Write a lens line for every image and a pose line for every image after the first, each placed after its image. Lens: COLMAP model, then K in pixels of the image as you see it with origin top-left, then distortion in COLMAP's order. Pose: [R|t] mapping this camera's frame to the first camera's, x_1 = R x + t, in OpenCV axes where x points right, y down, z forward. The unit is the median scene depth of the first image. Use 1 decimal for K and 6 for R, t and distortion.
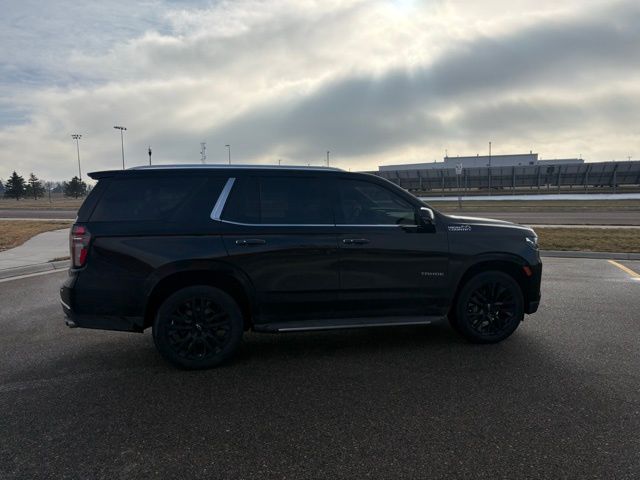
lens RADIAL K [[497.4, 0, 320.0], [0, 497.4, 240.0], [0, 0, 1]] dist [0.026072, -0.006755]
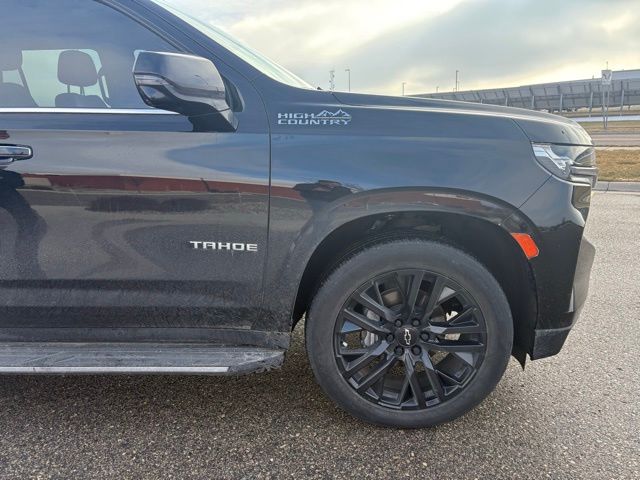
lens RADIAL K [[490.3, 0, 303.3], [0, 490.3, 237.4], [0, 0, 1]] dist [0.017926, -0.003845]
pose [[0.958496, 0.040790, -0.282174, 0.364007], [-0.001682, 0.990504, 0.137471, 0.011855], [0.285102, -0.131291, 0.949463, 0.641091]]
